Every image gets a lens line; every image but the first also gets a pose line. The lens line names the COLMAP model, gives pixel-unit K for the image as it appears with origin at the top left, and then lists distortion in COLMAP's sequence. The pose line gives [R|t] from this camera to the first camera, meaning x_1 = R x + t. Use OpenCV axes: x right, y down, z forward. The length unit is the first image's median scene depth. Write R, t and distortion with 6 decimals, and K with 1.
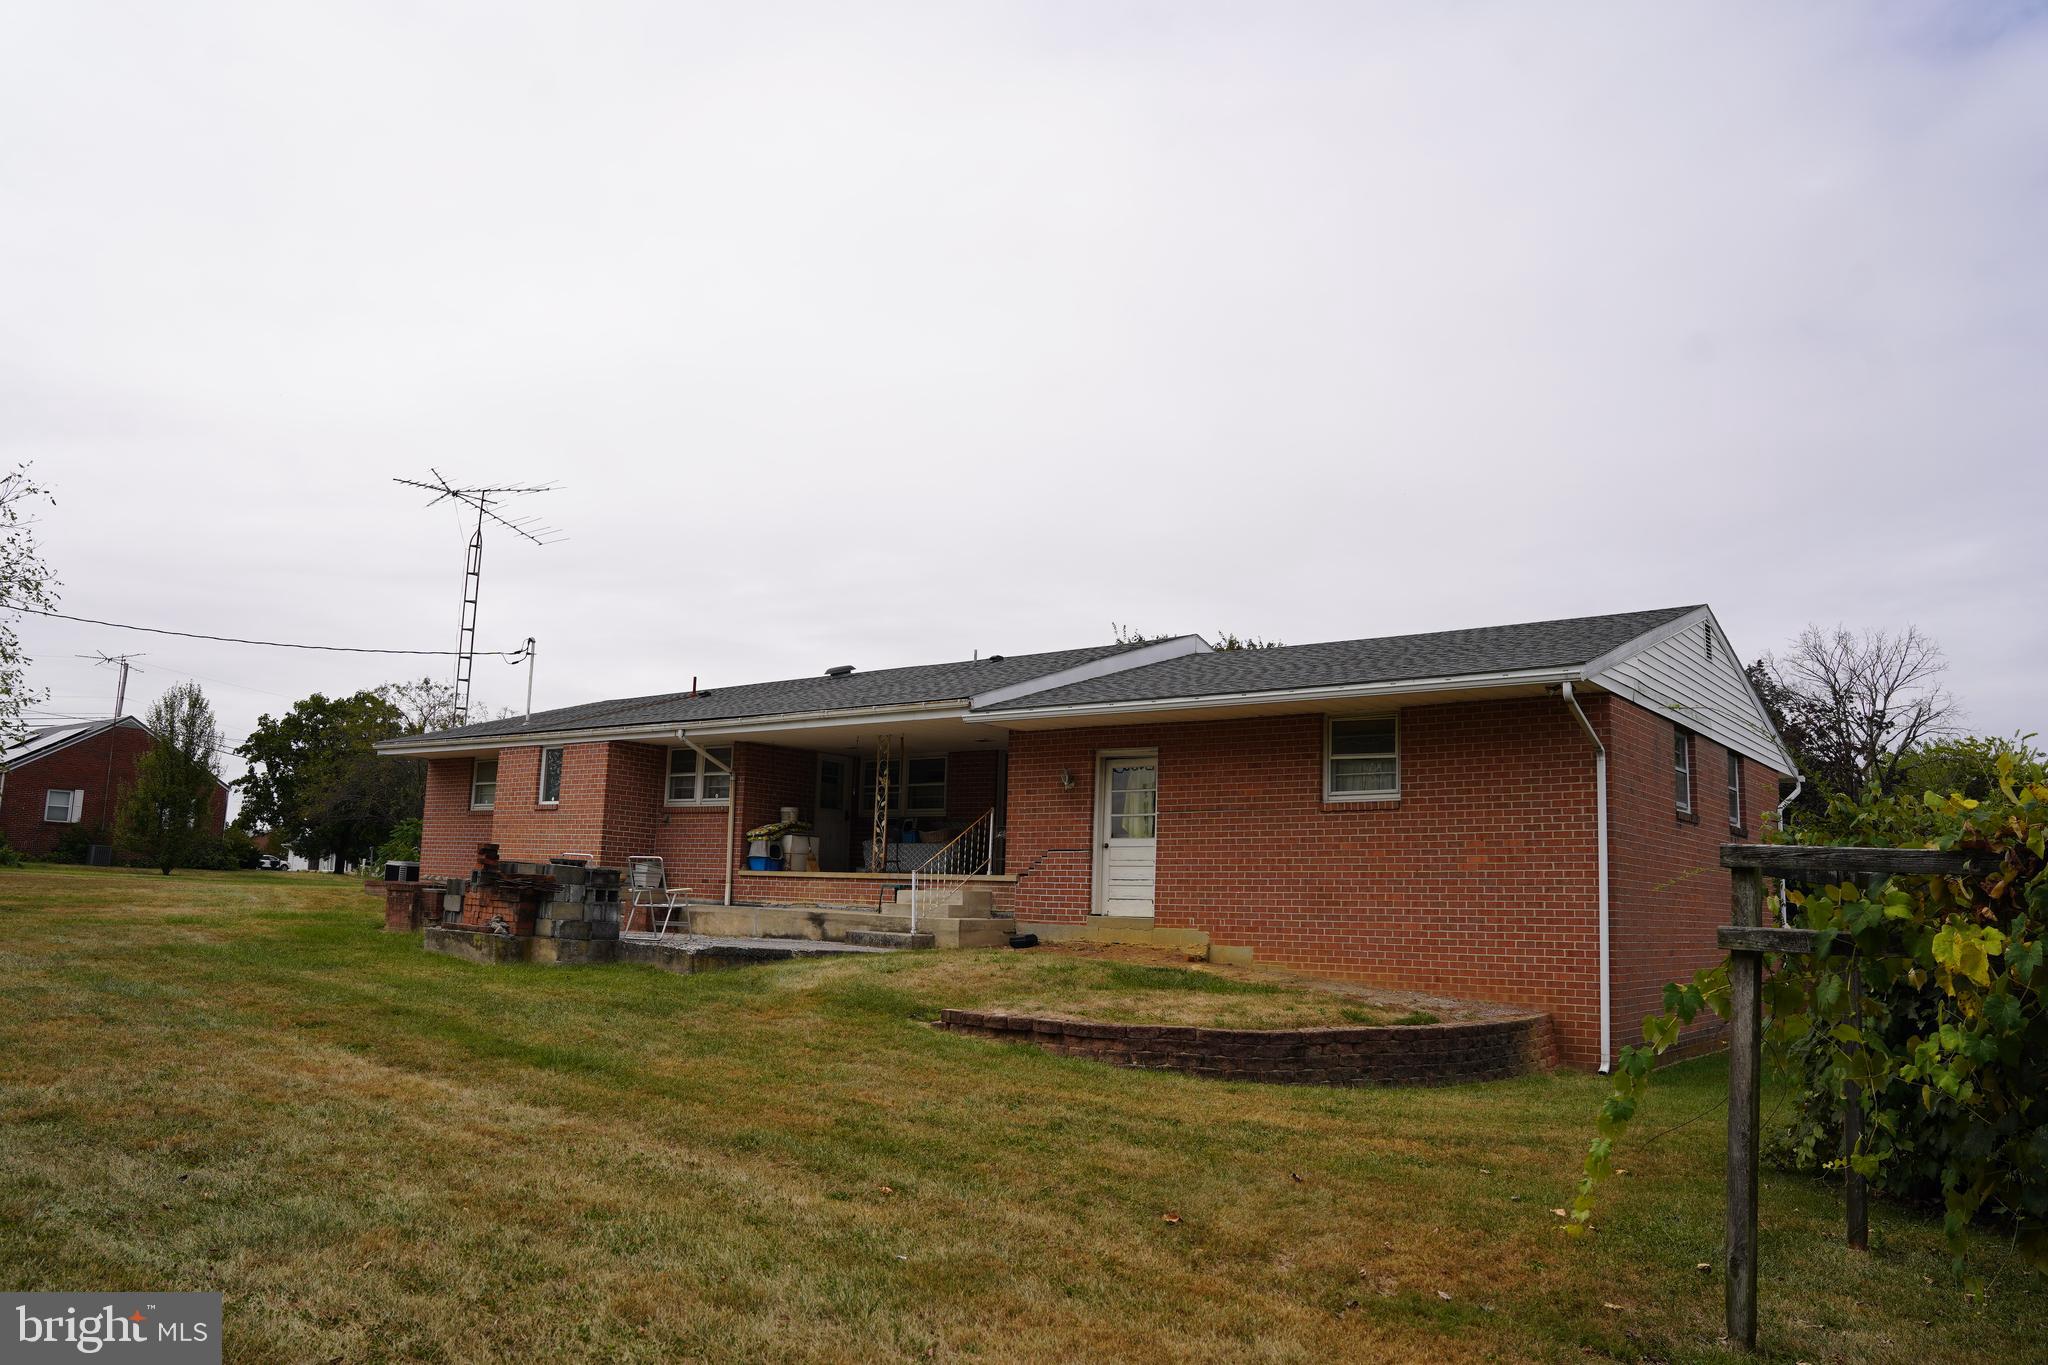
lens RADIAL K [[1541.3, 0, 1024.0], [0, 1541.3, 682.5], [0, 0, 1]] dist [-0.042913, 0.004450]
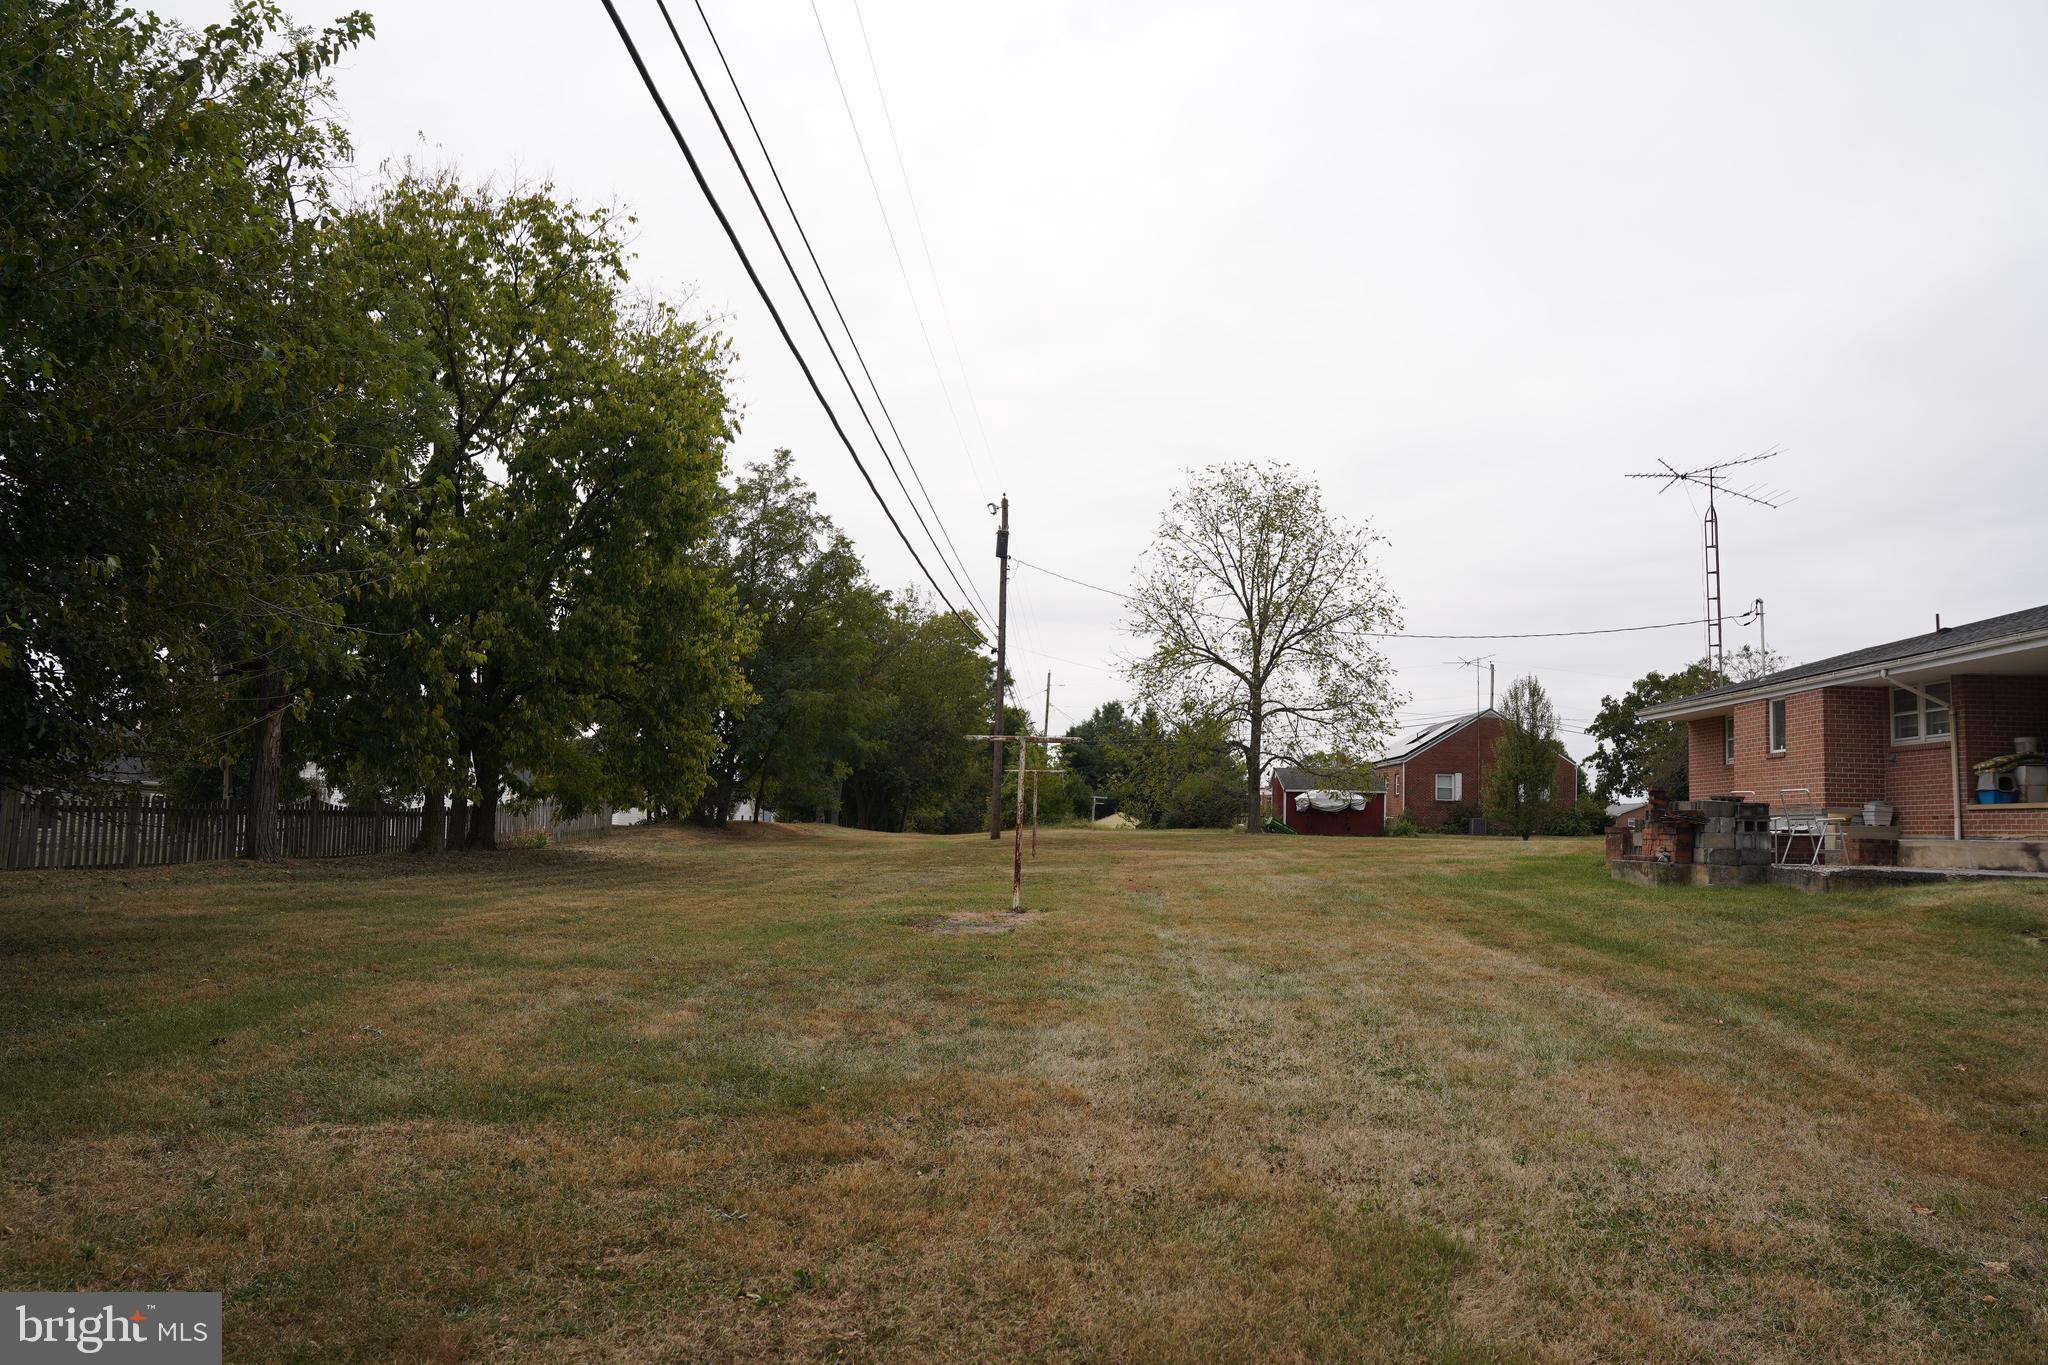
lens RADIAL K [[1427.5, 0, 1024.0], [0, 1427.5, 682.5], [0, 0, 1]] dist [-0.002657, -0.000600]
pose [[0.653944, -0.103807, -0.749387, 0.097679], [0.115624, 0.992618, -0.036602, 0.006828], [0.747655, -0.062712, 0.661120, -0.043543]]
